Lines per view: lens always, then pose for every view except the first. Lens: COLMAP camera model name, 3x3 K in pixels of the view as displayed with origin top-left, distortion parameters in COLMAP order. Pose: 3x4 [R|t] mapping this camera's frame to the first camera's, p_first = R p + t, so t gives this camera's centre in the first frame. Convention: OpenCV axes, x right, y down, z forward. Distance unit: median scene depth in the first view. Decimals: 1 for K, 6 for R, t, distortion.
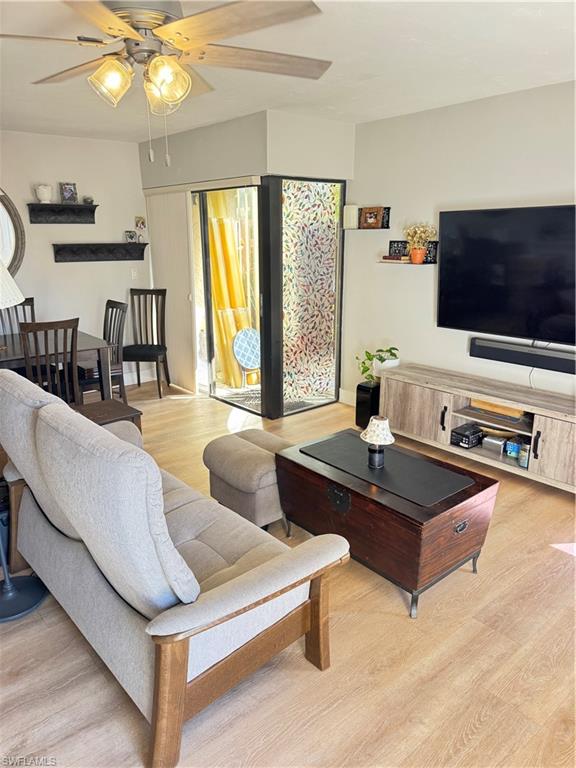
lens RADIAL K [[542.8, 0, 283.9], [0, 542.8, 389.3], [0, 0, 1]] dist [0.057505, -0.069156]
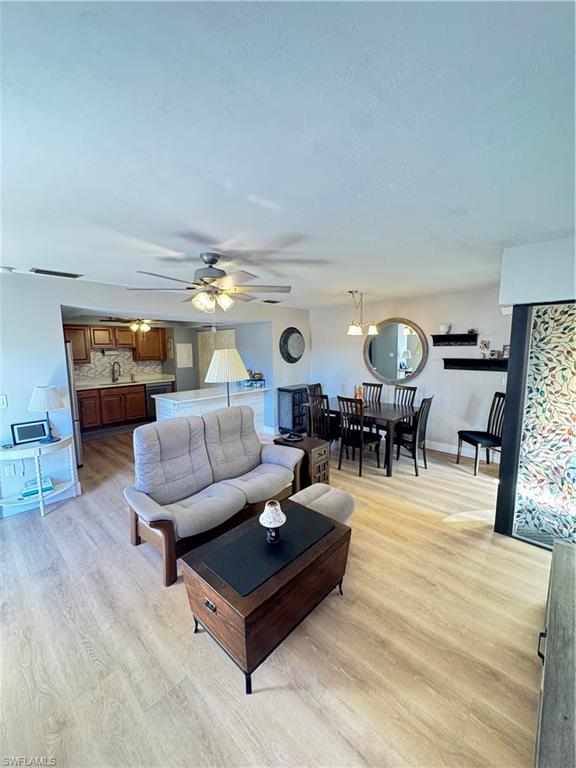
lens RADIAL K [[306.1, 0, 286.5], [0, 306.1, 382.8], [0, 0, 1]] dist [-0.001800, 0.000491]
pose [[0.112946, 0.121116, -0.986192, 0.538082], [-0.264011, 0.960522, 0.087727, -0.182895], [0.957884, 0.250457, 0.140463, 0.535855]]
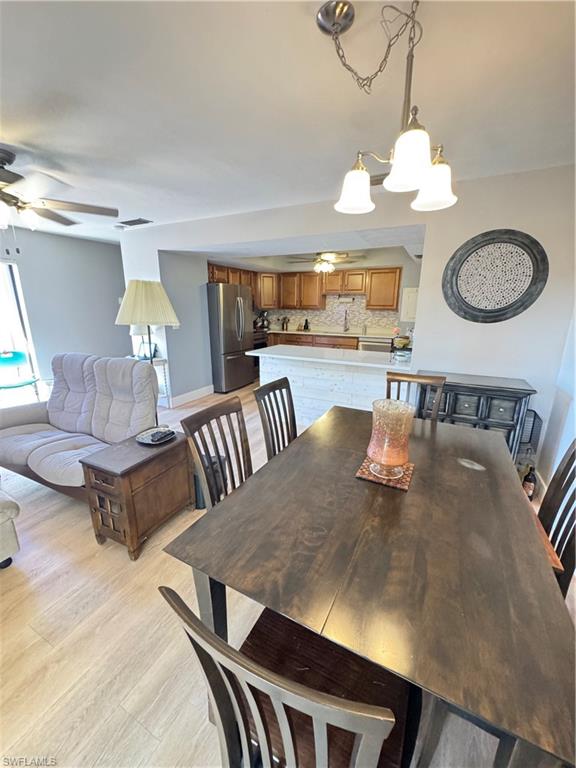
lens RADIAL K [[306.1, 0, 287.6], [0, 306.1, 384.4], [0, 0, 1]] dist [-0.001800, 0.000491]
pose [[-0.922598, 0.096004, -0.373625, -0.310413], [-0.108931, 0.864285, 0.491066, -0.302431], [0.370063, 0.493756, -0.786930, 1.138307]]
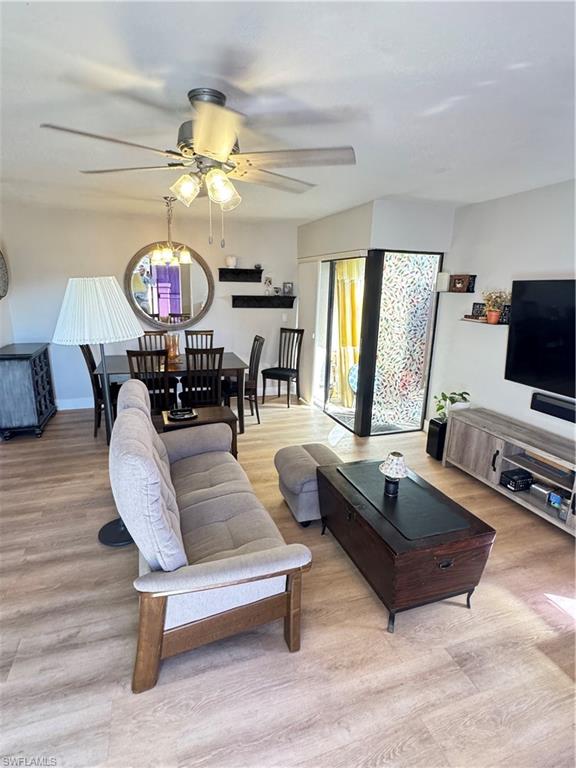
lens RADIAL K [[400.3, 0, 288.8], [0, 400.3, 386.0], [0, 0, 1]] dist [-0.005293, 0.001923]
pose [[0.931660, 0.113634, -0.345106, 0.151130], [-0.125964, 0.991944, -0.013437, -0.032361], [0.340798, 0.055990, 0.938468, 0.062085]]
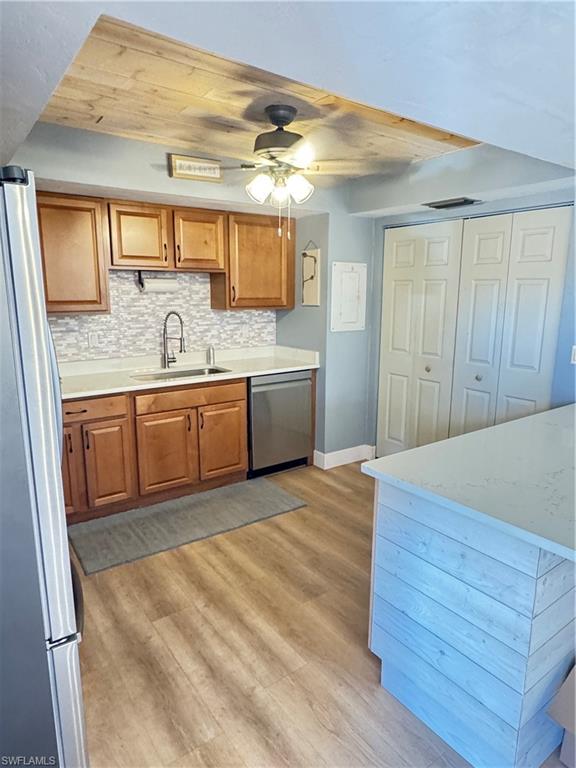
lens RADIAL K [[474.9, 0, 283.7], [0, 474.9, 389.0], [0, 0, 1]] dist [-0.018954, 0.011464]
pose [[-0.086818, 0.200716, -0.975795, -0.304303], [-0.274087, 0.936880, 0.217098, -0.020153], [0.957778, 0.286301, -0.026324, 0.131887]]
